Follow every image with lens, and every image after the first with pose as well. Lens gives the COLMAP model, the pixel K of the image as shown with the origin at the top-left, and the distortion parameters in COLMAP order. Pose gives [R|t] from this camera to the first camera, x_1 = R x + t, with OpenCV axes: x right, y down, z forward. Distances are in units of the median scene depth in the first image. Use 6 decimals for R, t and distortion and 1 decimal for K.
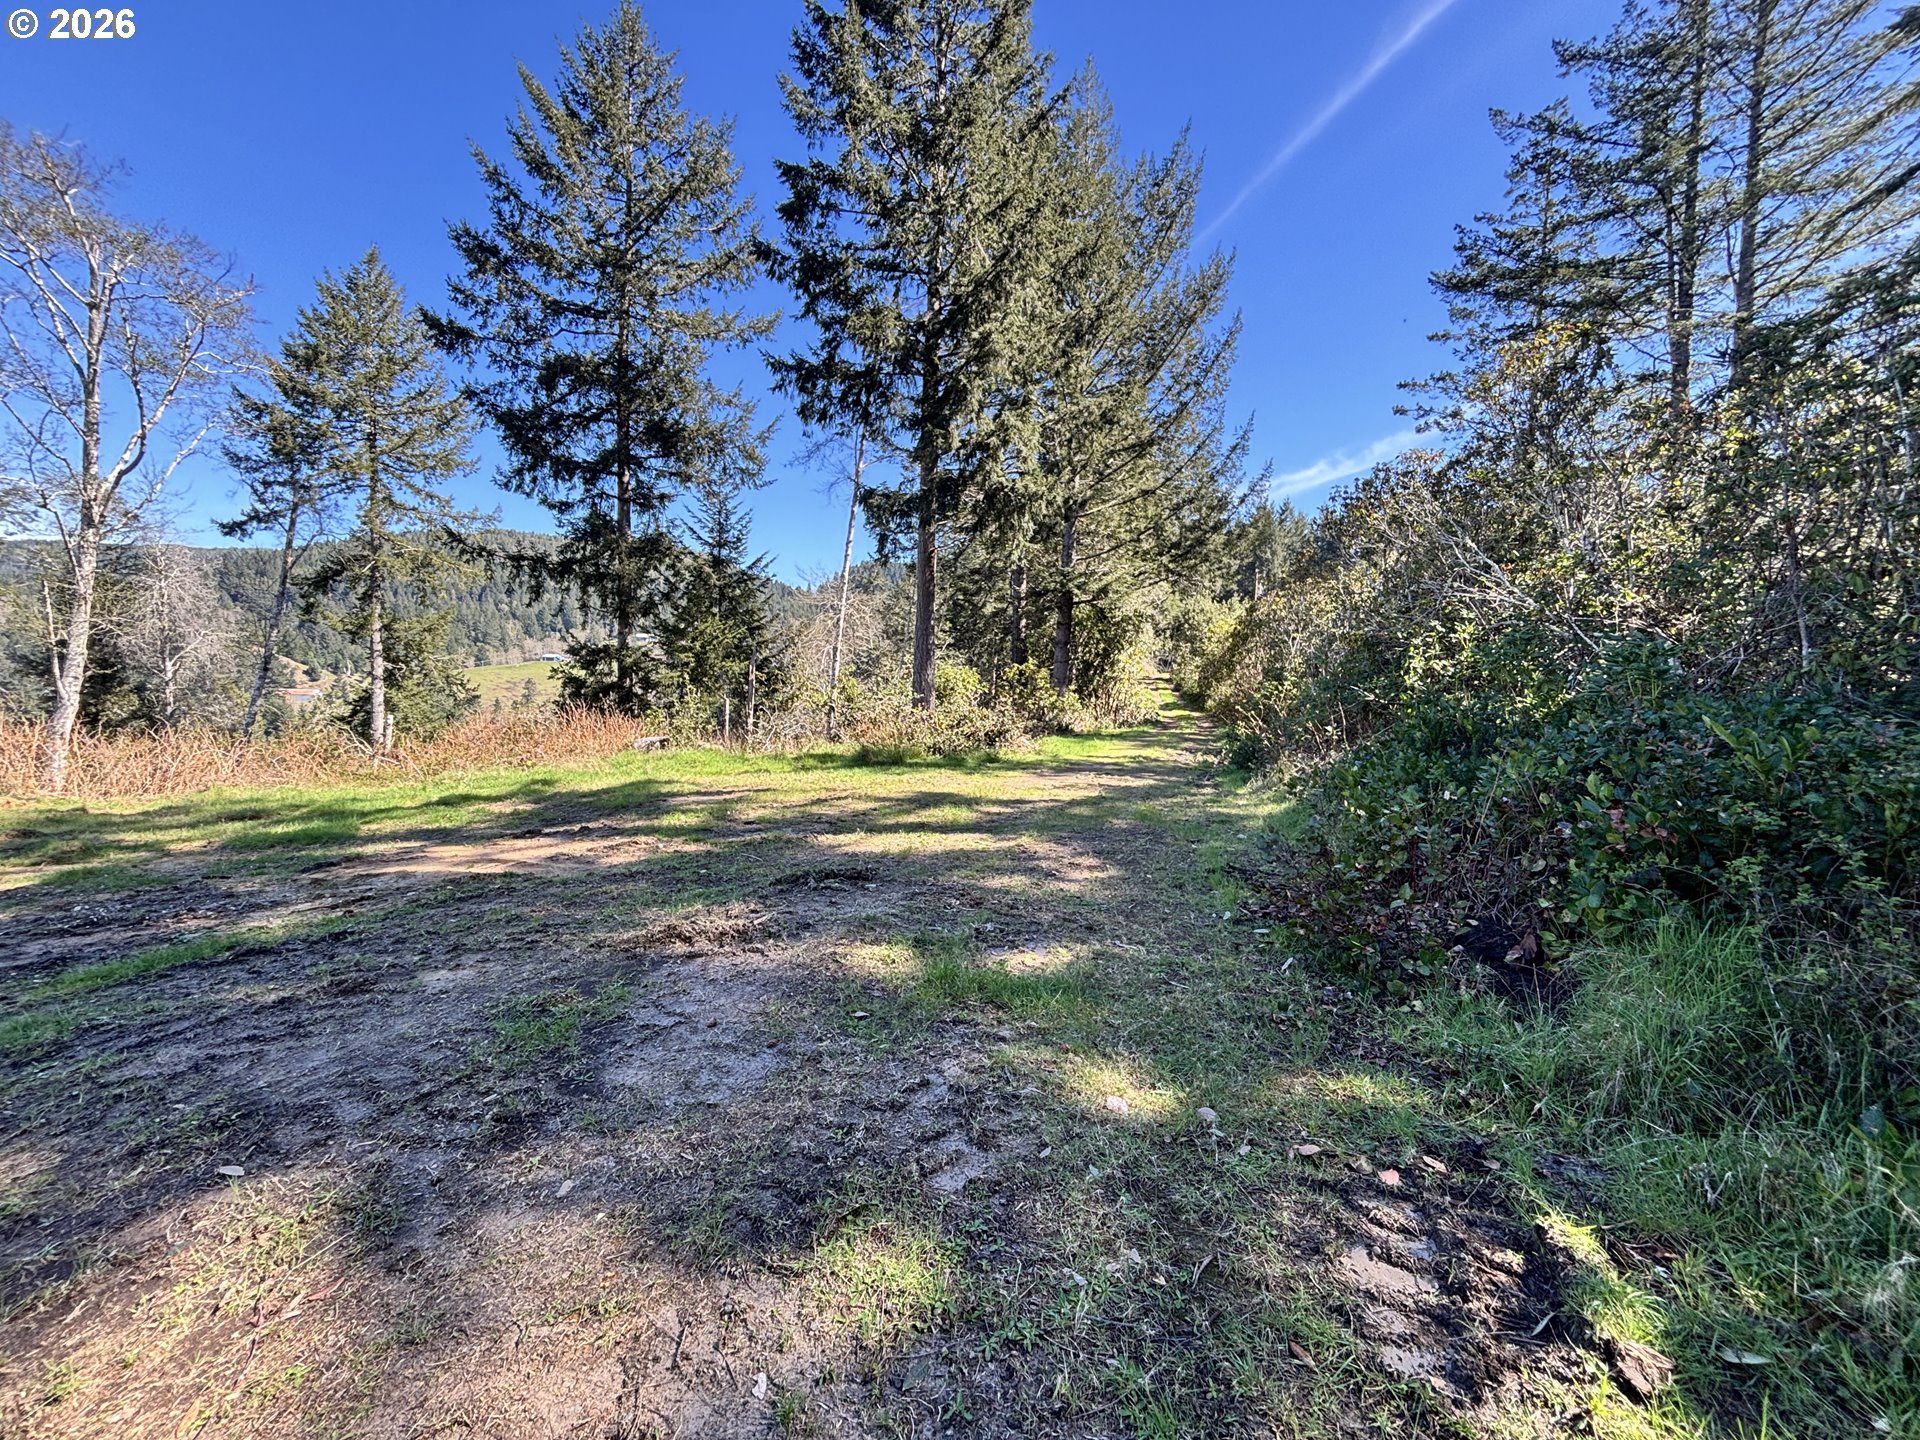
lens RADIAL K [[790.7, 0, 961.9], [0, 790.7, 713.2], [0, 0, 1]] dist [0.053895, -0.030877]
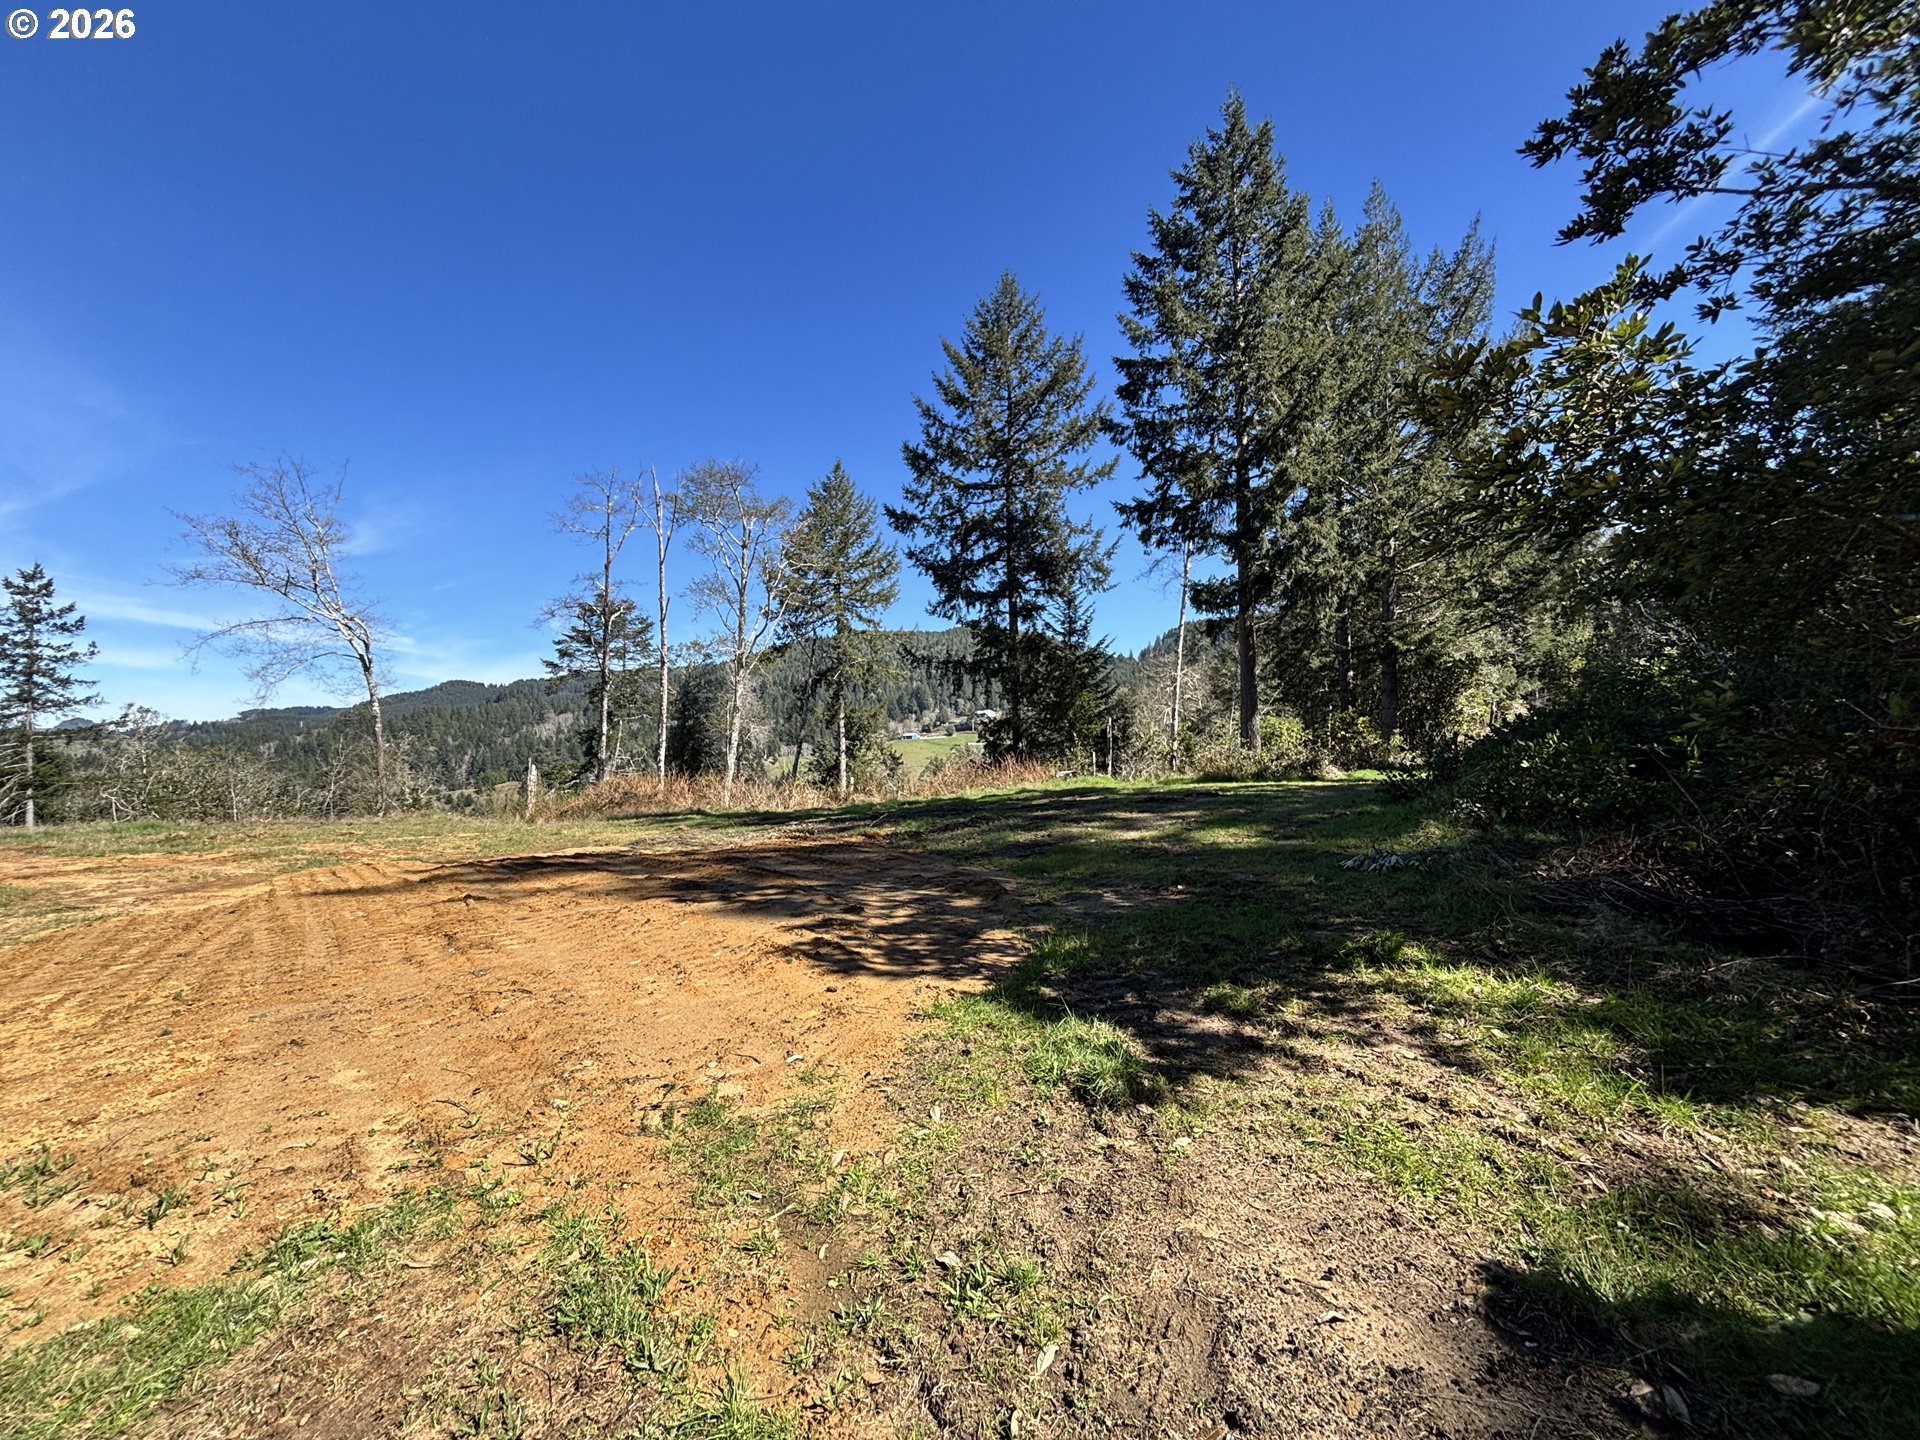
lens RADIAL K [[790.7, 0, 961.9], [0, 790.7, 713.2], [0, 0, 1]] dist [0.053895, -0.030877]
pose [[0.918343, -0.064317, -0.390524, 0.021778], [0.031827, 0.995513, -0.089112, 0.025128], [0.394503, 0.069406, 0.916270, -0.282687]]
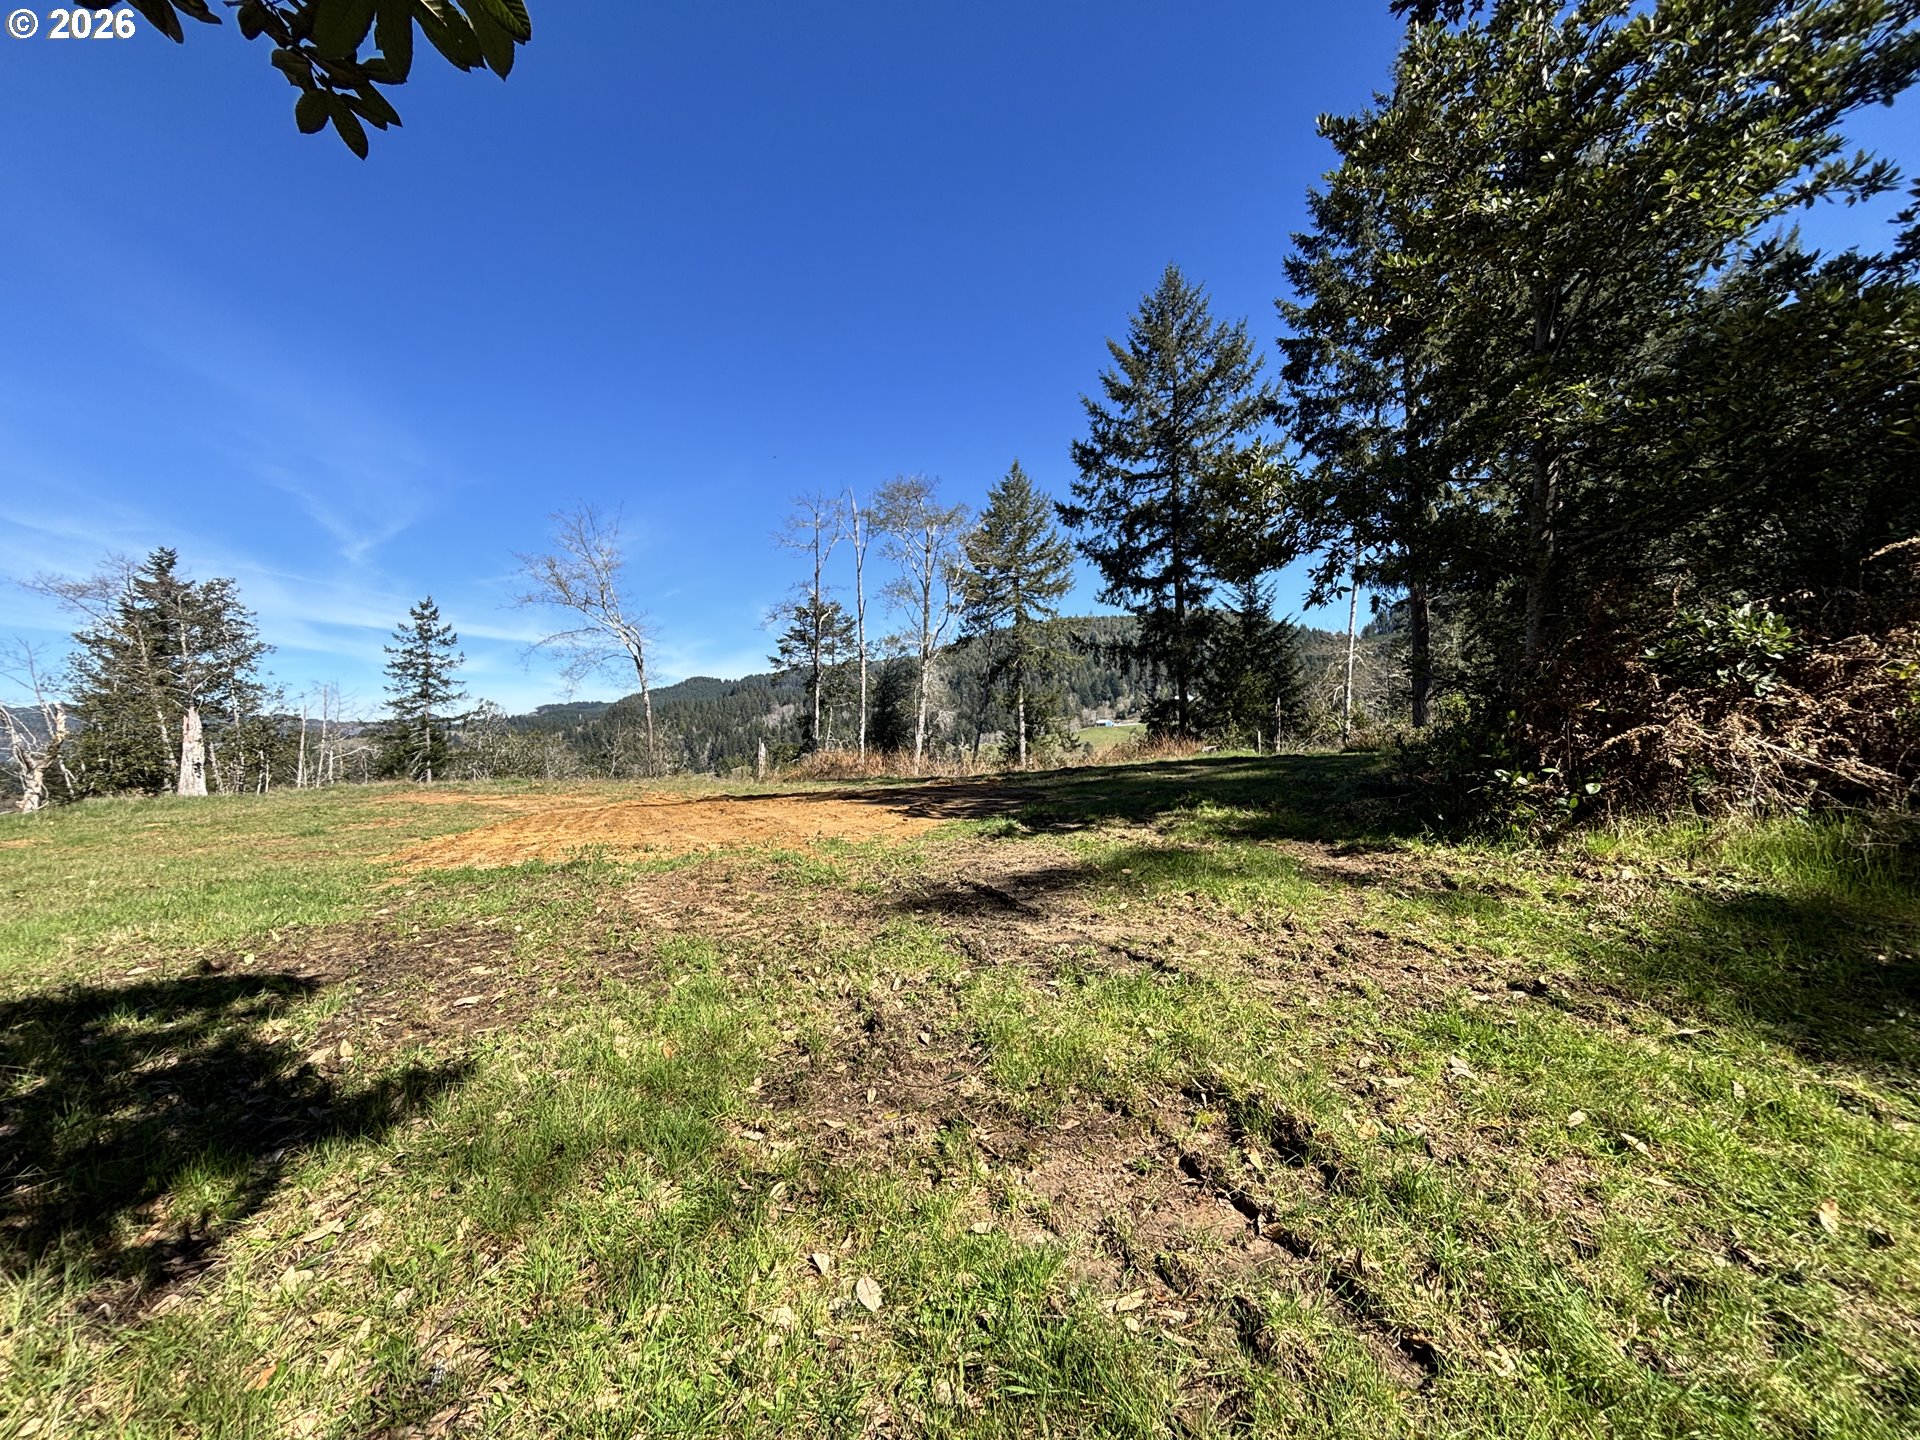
lens RADIAL K [[790.7, 0, 961.9], [0, 790.7, 713.2], [0, 0, 1]] dist [0.053895, -0.030877]
pose [[0.795597, -0.068597, -0.601930, 0.111490], [0.025069, 0.996446, -0.080422, 0.043858], [0.605307, 0.048894, 0.794489, -0.356076]]
